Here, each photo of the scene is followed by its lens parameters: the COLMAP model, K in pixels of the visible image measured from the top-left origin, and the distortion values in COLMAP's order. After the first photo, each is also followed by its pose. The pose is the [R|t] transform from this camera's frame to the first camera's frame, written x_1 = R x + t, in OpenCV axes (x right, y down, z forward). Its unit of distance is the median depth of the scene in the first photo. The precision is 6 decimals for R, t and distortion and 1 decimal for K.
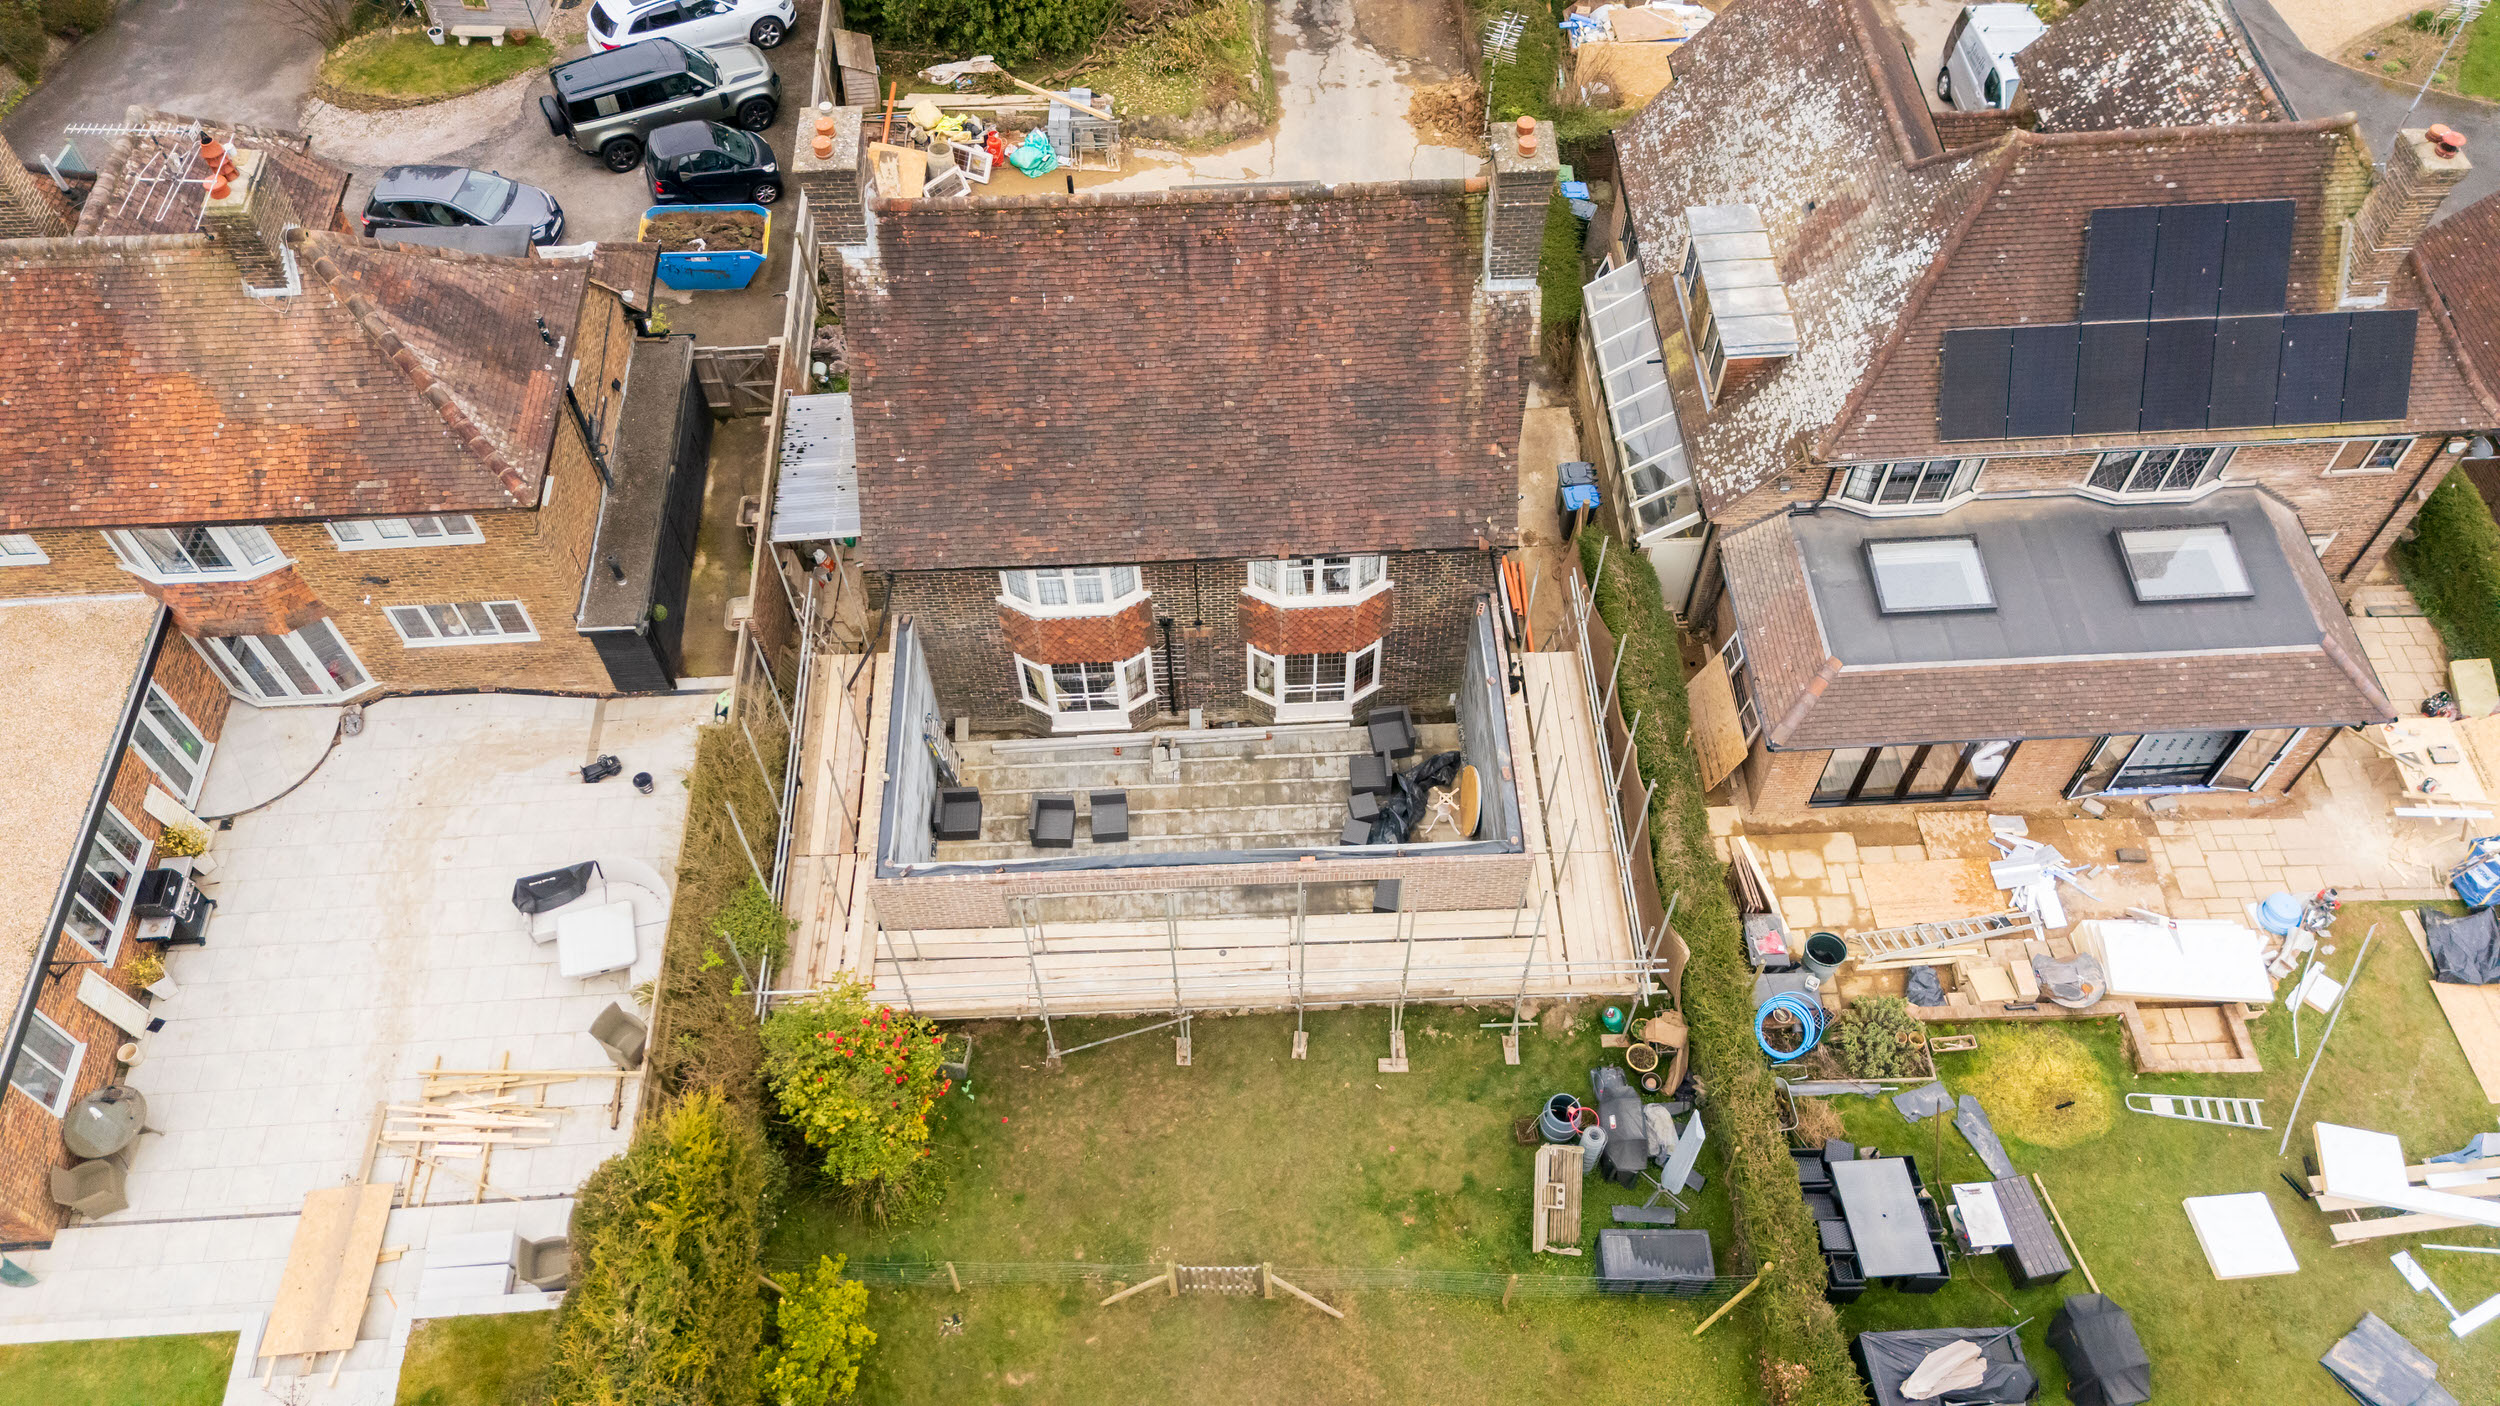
lens RADIAL K [[1830.7, 0, 1251.1], [0, 1830.7, 709.3], [0, 0, 1]] dist [0.090056, -0.094079]
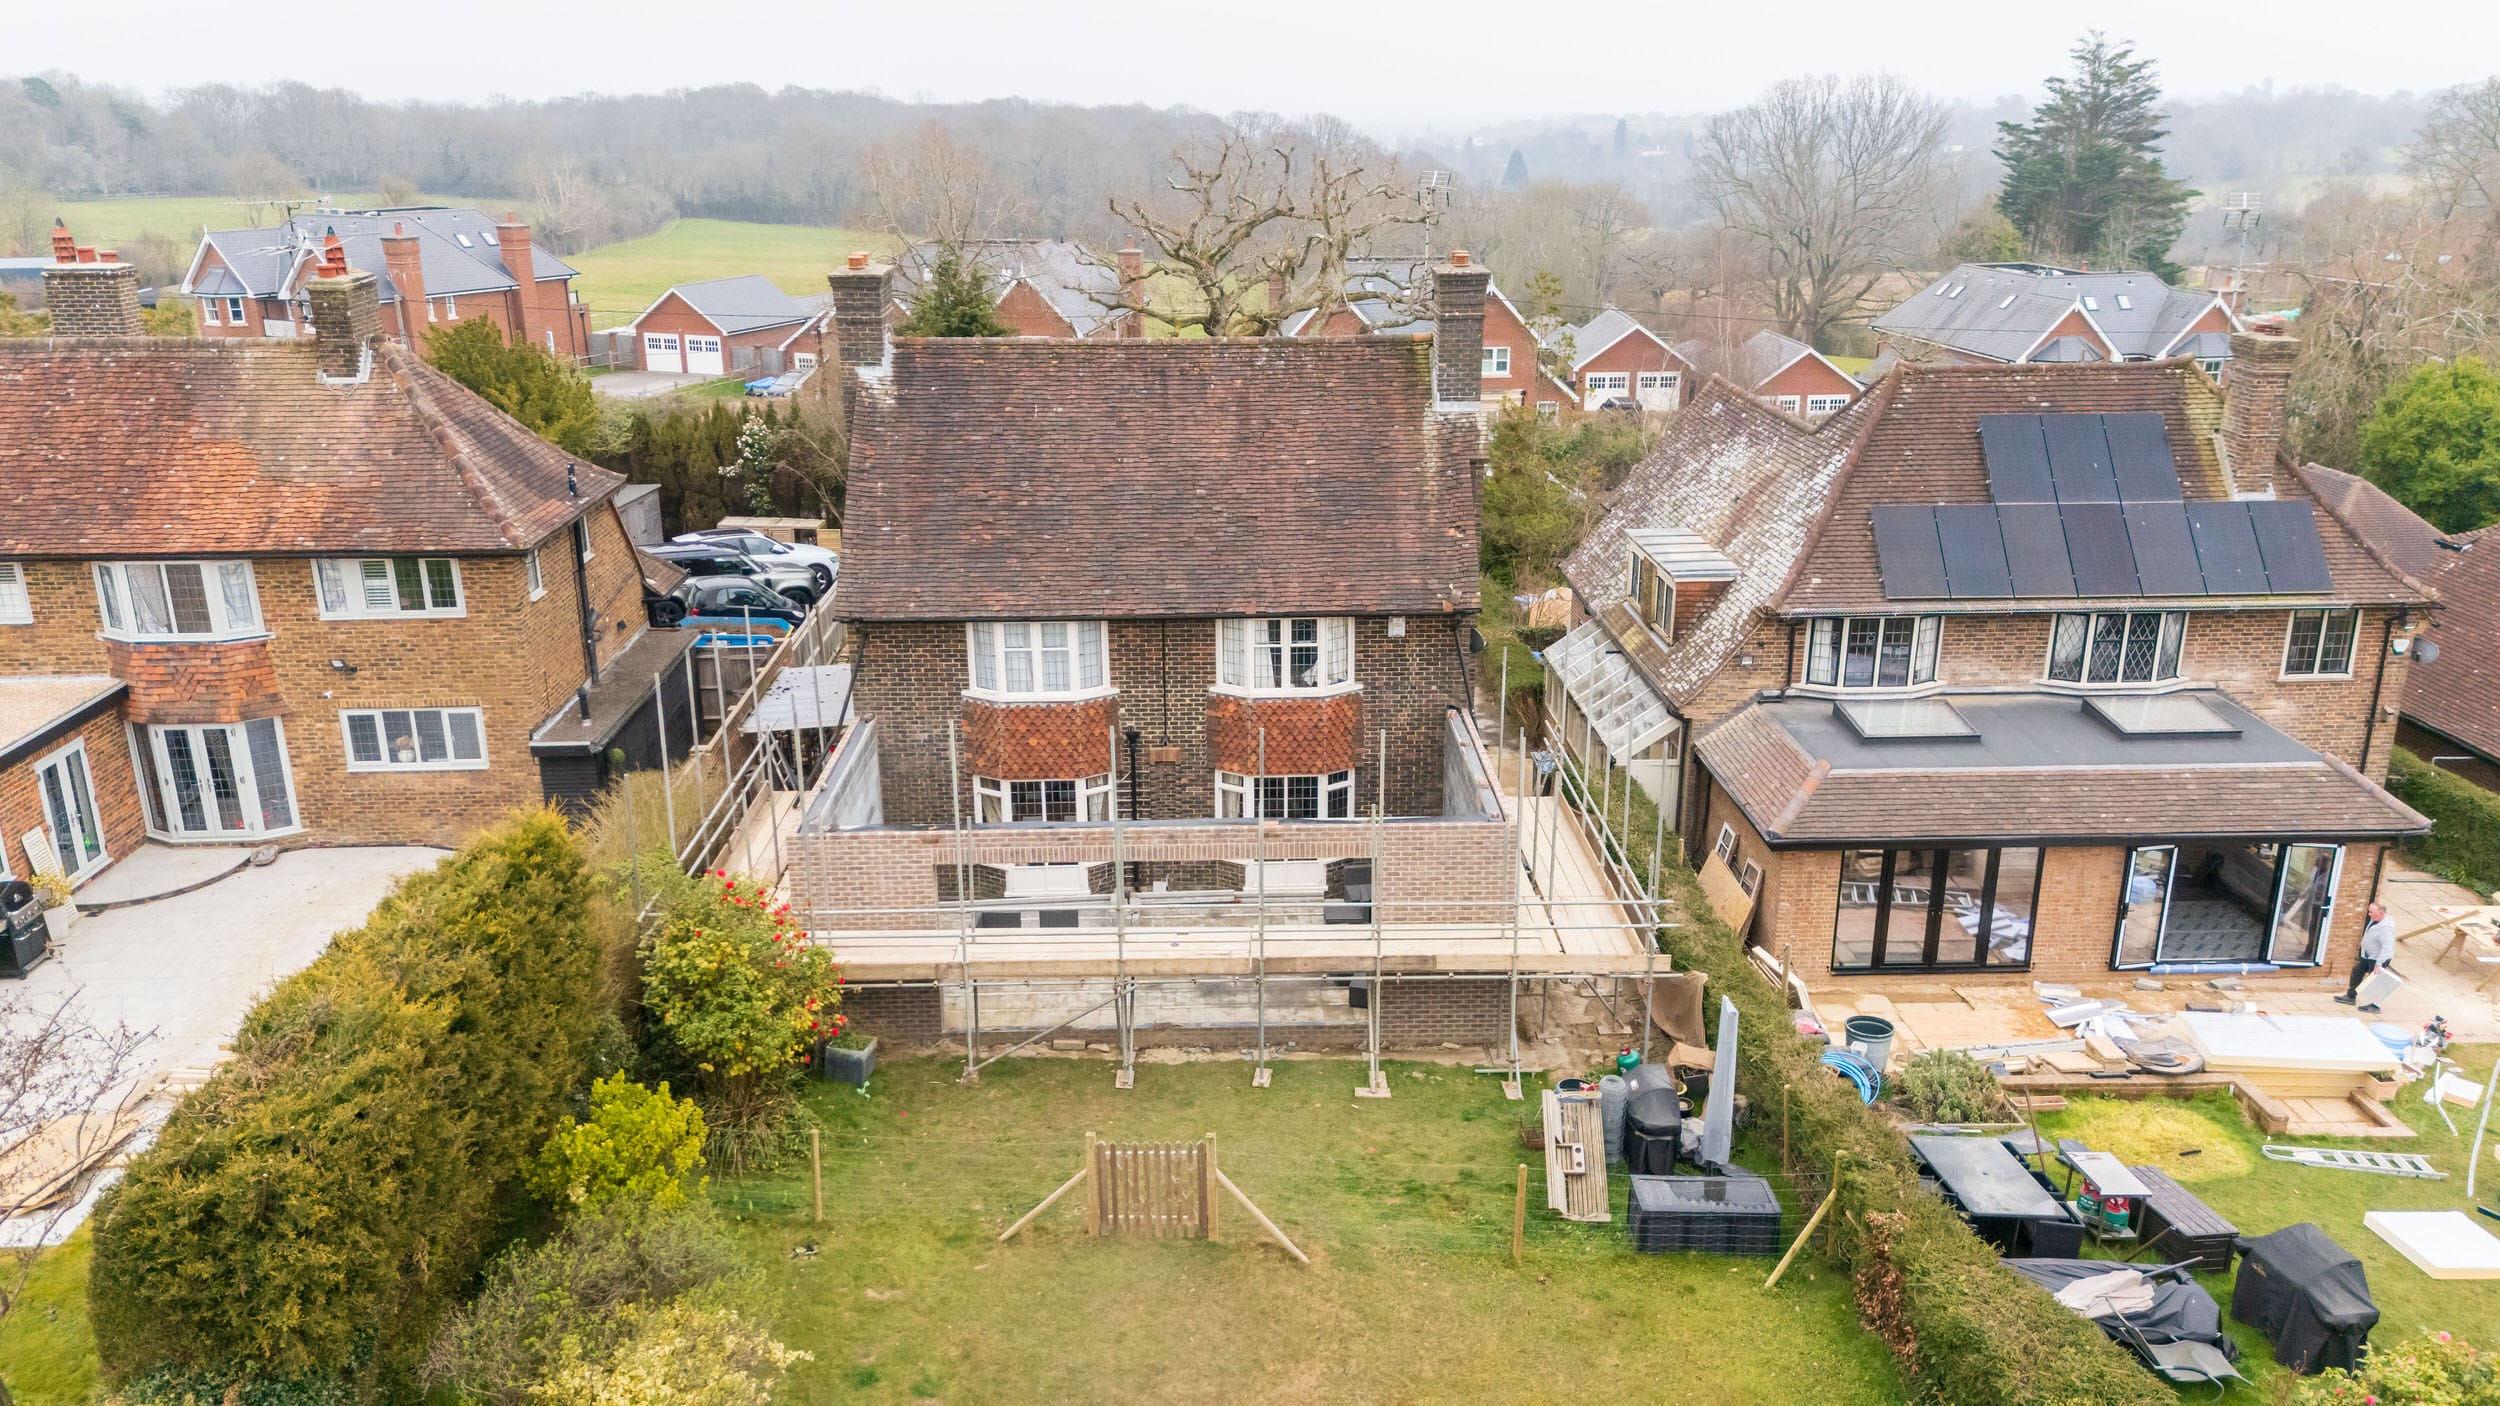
lens RADIAL K [[1830.7, 0, 1251.1], [0, 1830.7, 709.3], [0, 0, 1]] dist [0.090056, -0.094079]
pose [[0.999899, 0.009632, -0.010448, 0.028229], [-0.013983, 0.797970, -0.602535, 0.549474], [0.002534, 0.602620, 0.798024, 0.217265]]
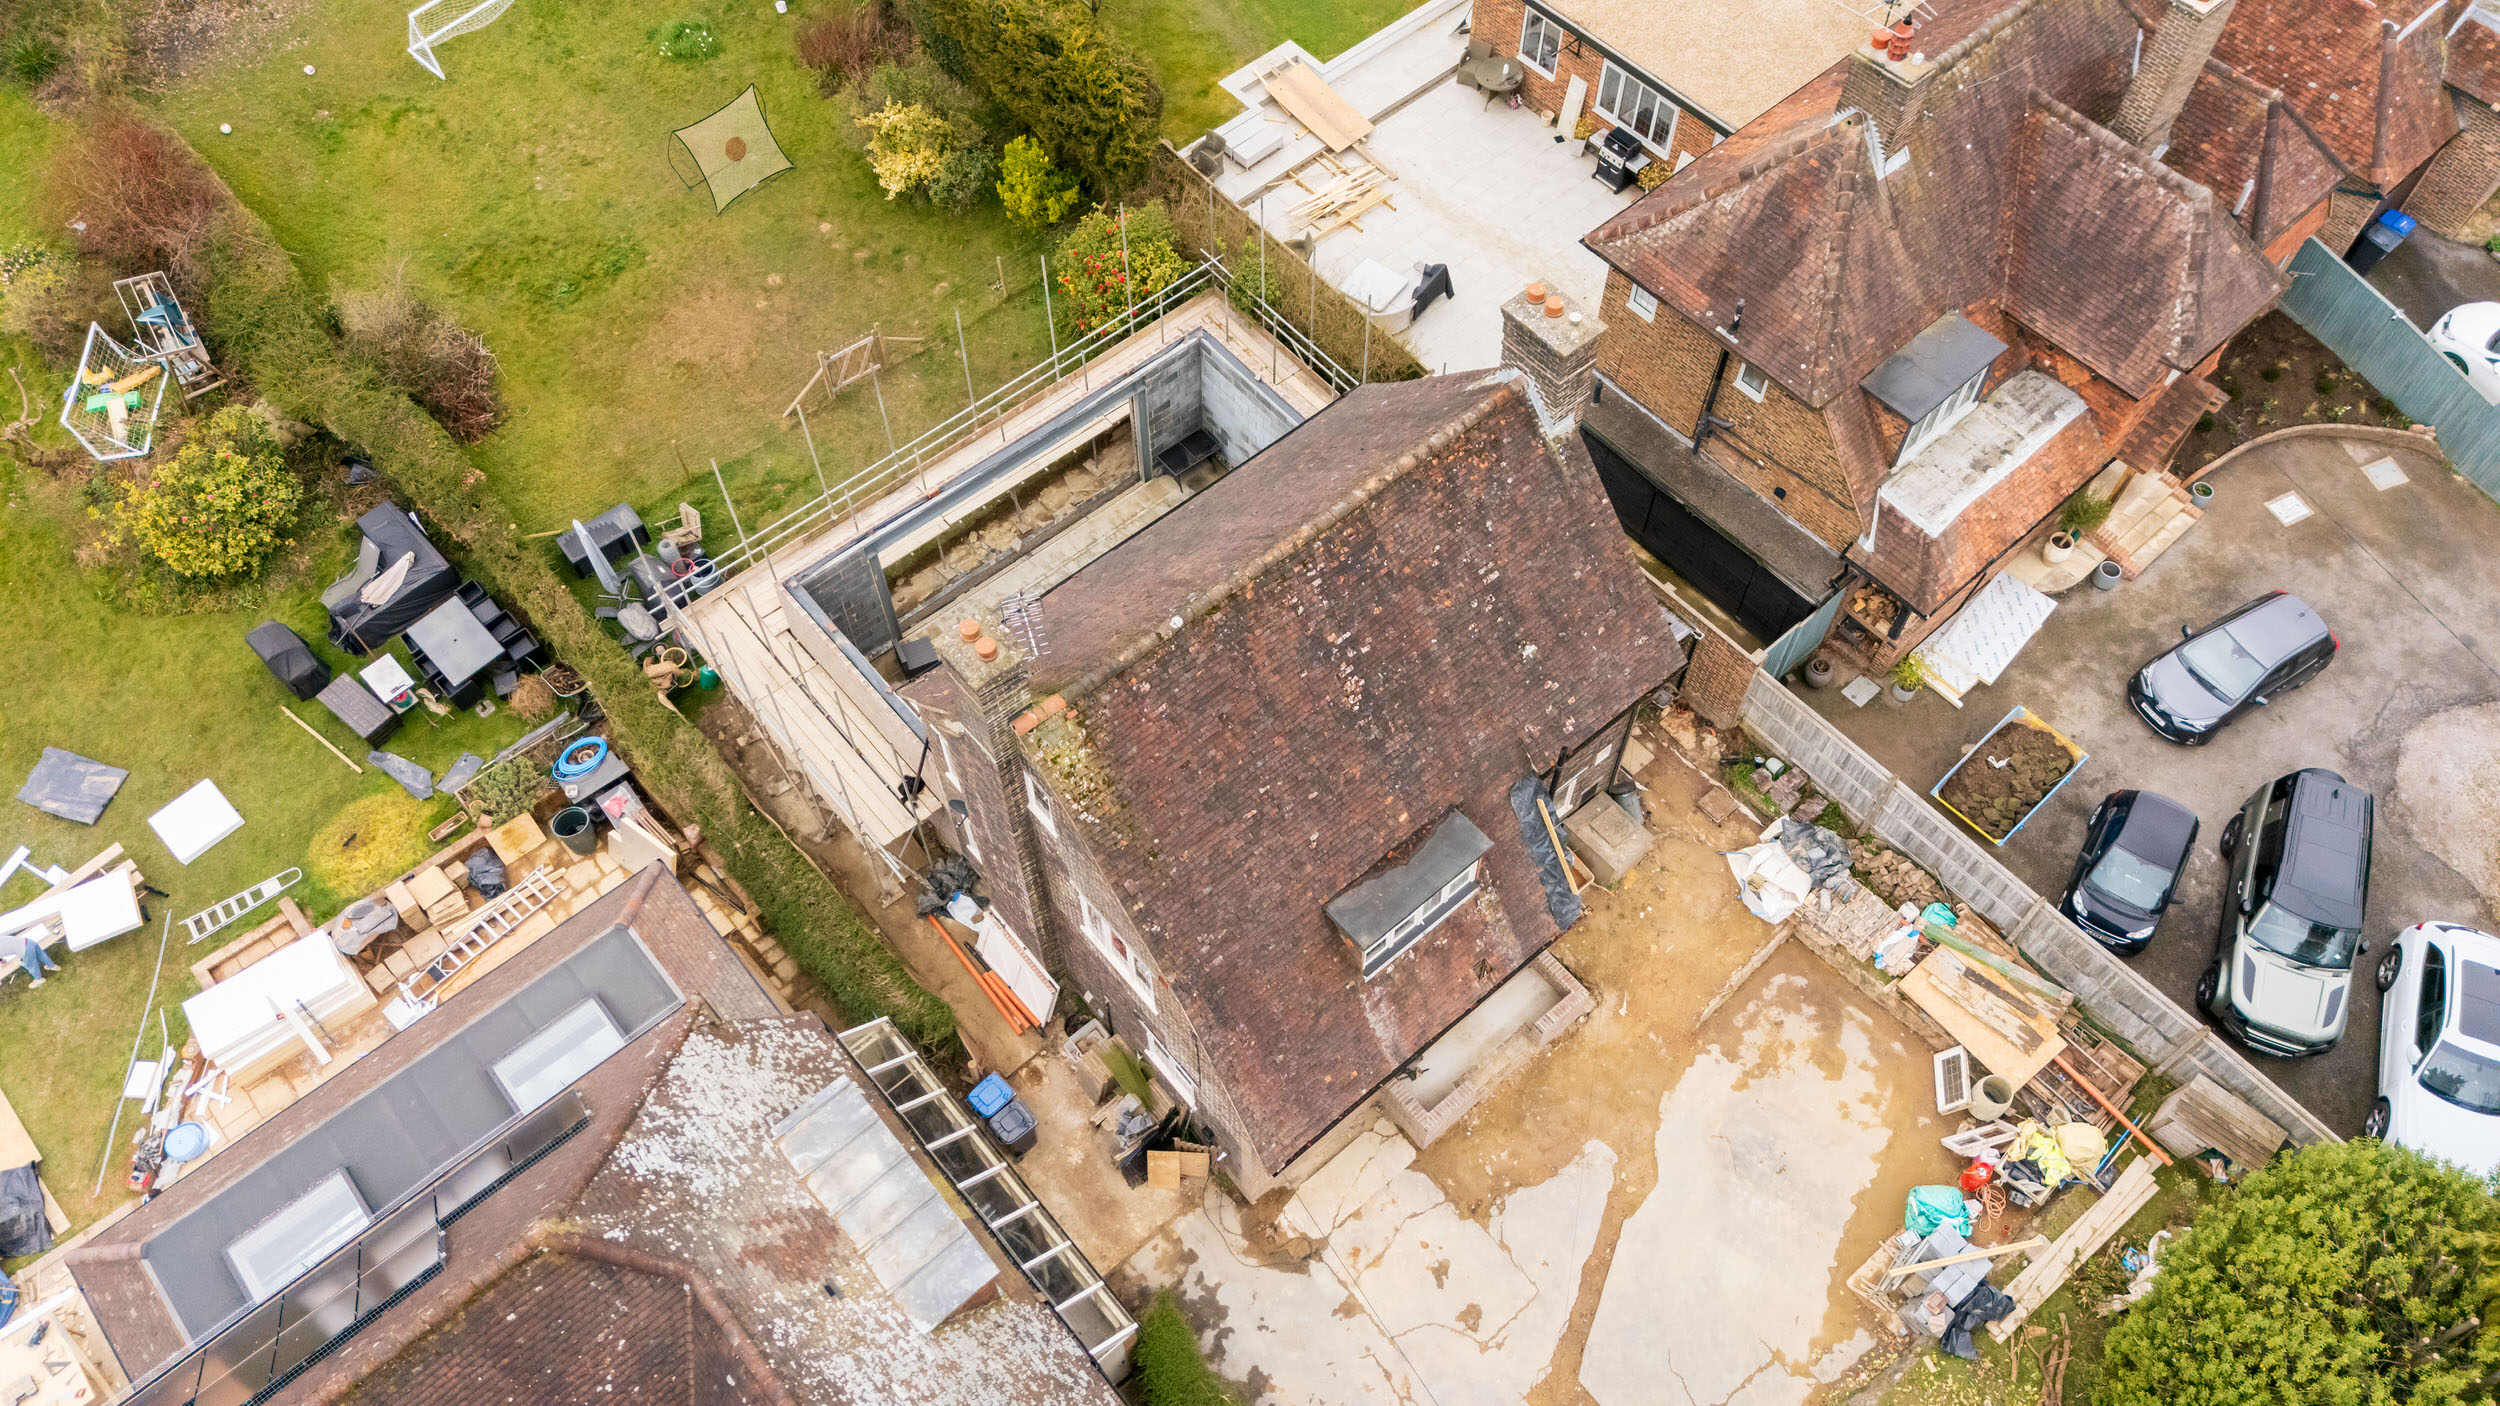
lens RADIAL K [[1830.7, 0, 1251.1], [0, 1830.7, 709.3], [0, 0, 1]] dist [0.090056, -0.094079]
pose [[-0.786054, 0.529816, -0.318457, 0.313255], [-0.501576, -0.245546, 0.829535, -1.020158], [0.361305, 0.811790, 0.458755, 0.584771]]
